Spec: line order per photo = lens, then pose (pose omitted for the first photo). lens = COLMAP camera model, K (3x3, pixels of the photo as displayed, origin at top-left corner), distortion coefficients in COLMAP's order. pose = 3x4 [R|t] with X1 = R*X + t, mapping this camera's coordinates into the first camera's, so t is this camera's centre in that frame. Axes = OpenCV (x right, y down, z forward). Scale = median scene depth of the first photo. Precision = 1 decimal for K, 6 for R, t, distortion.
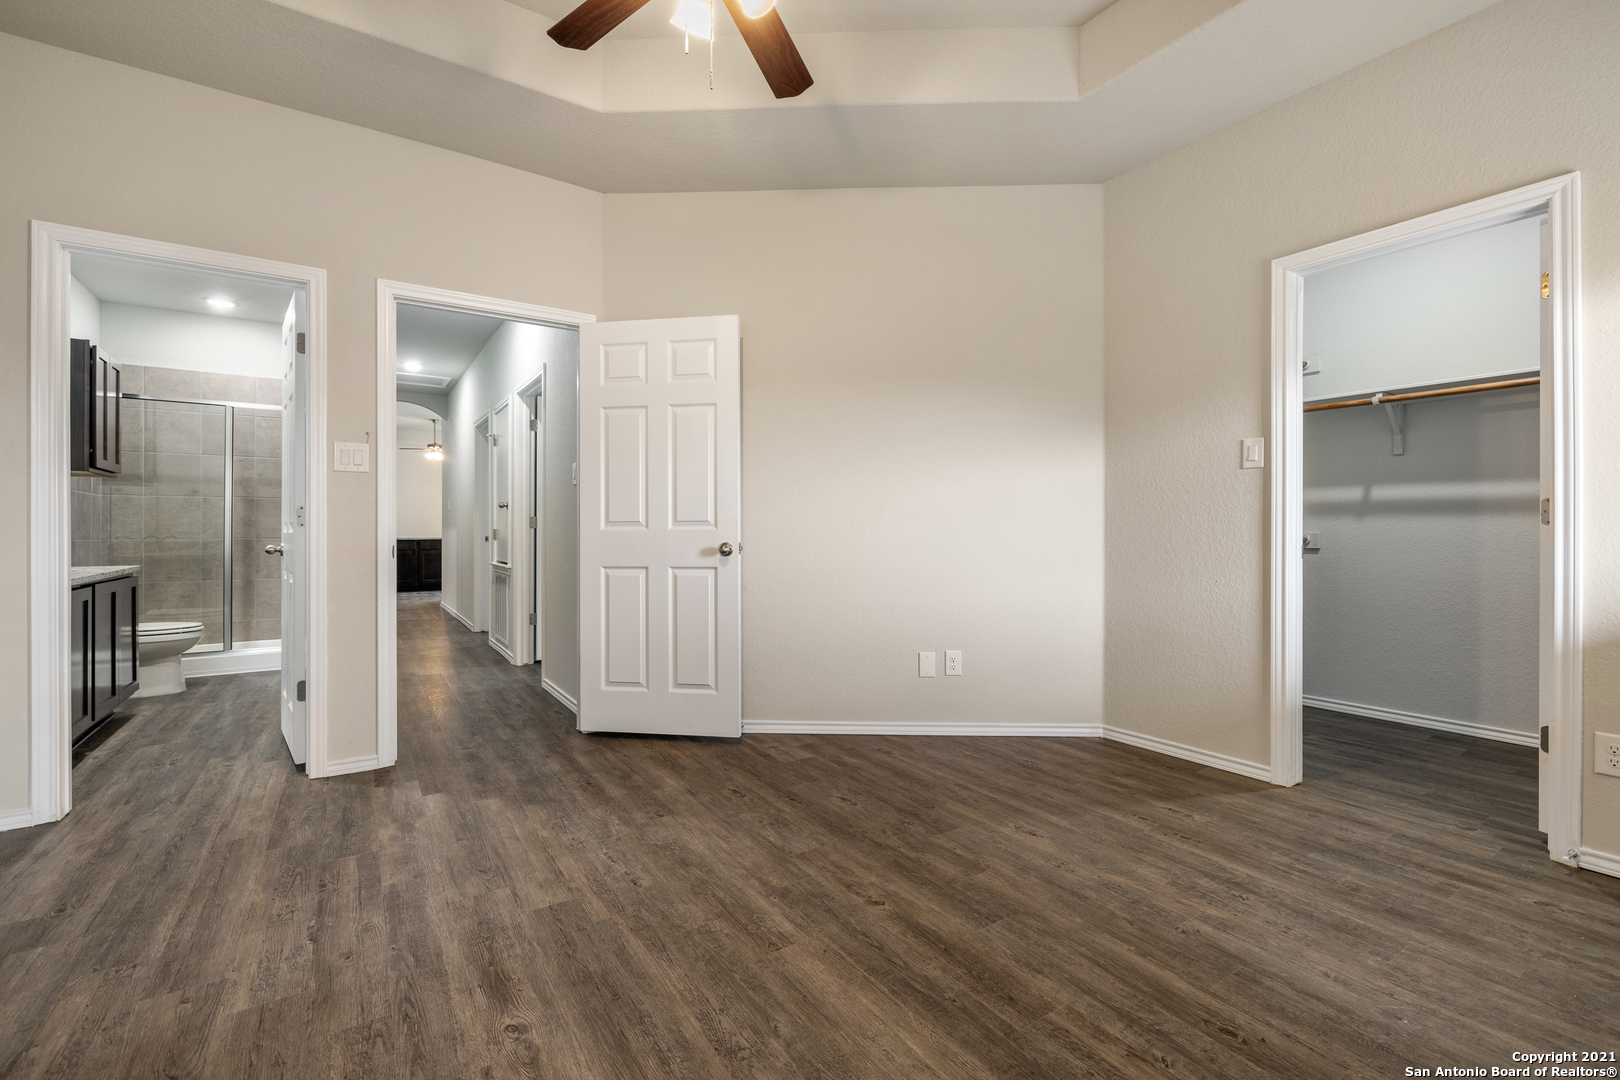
lens RADIAL K [[689.8, 0, 810.7], [0, 689.8, 528.7], [0, 0, 1]] dist [-0.001602, -0.000556]
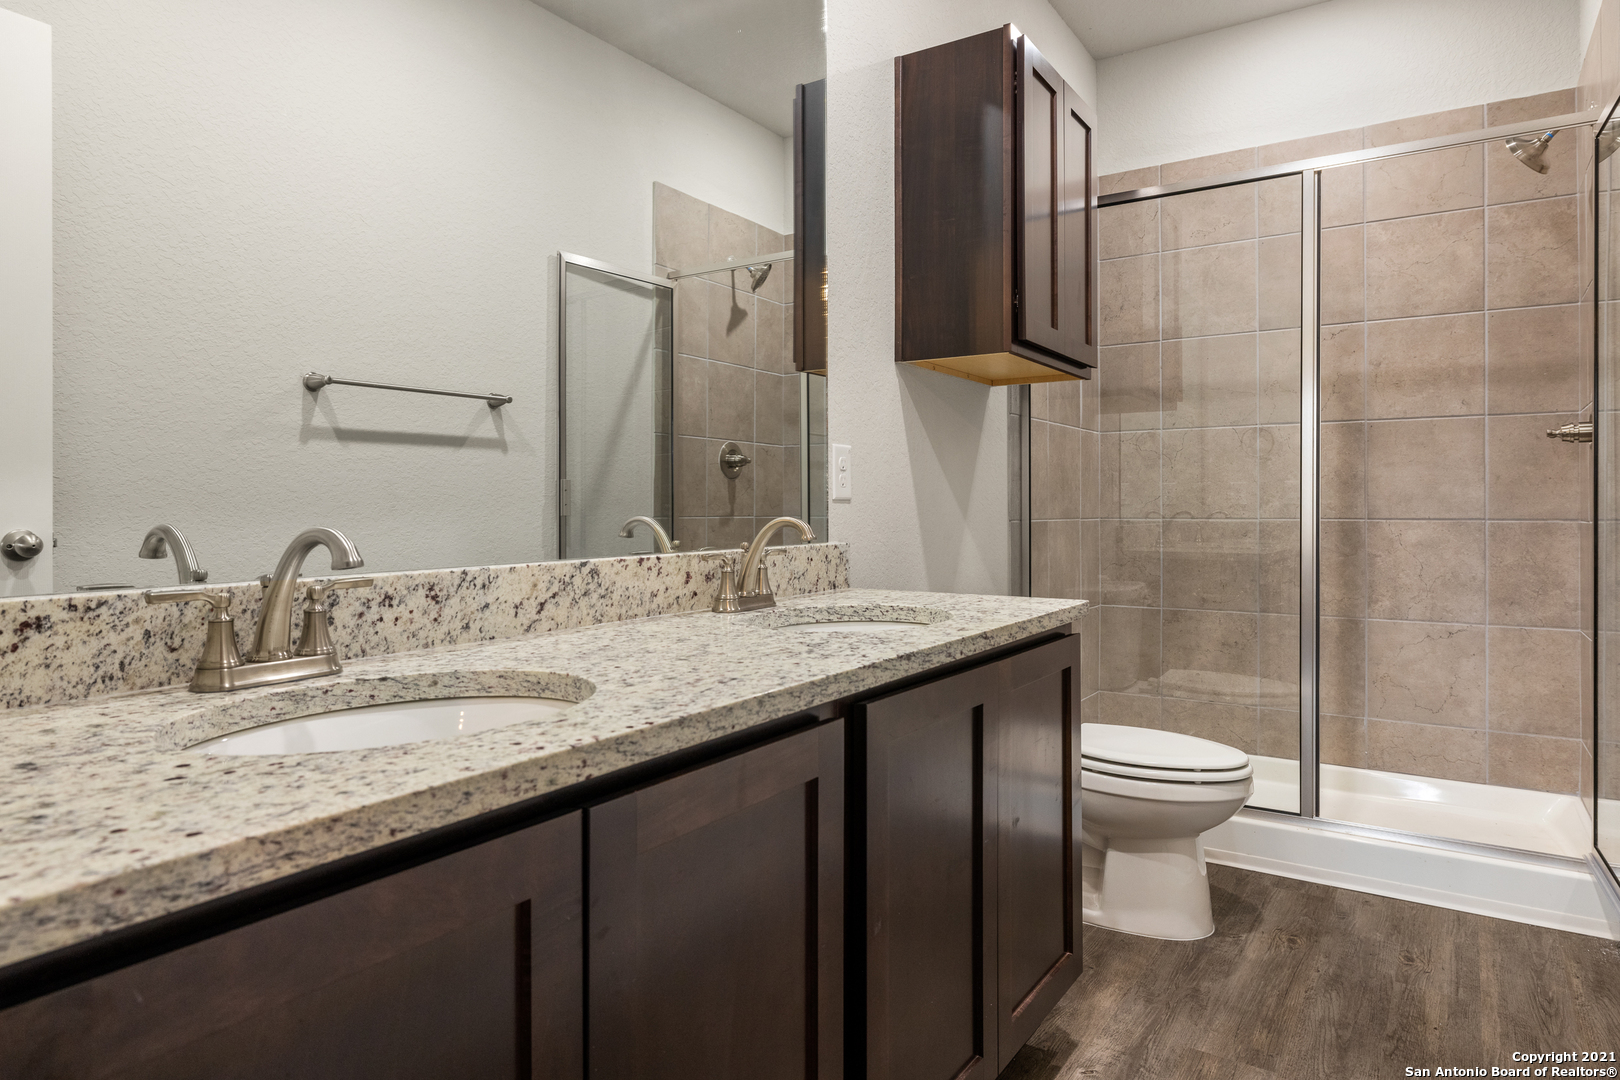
lens RADIAL K [[939.8, 0, 806.4], [0, 939.8, 504.1], [0, 0, 1]] dist [-0.026029, 0.000168]
pose [[0.367229, -0.001671, -0.930129, -0.413230], [0.003494, 0.999994, -0.000417, 0.004029], [0.930124, -0.003097, 0.367232, 0.486520]]
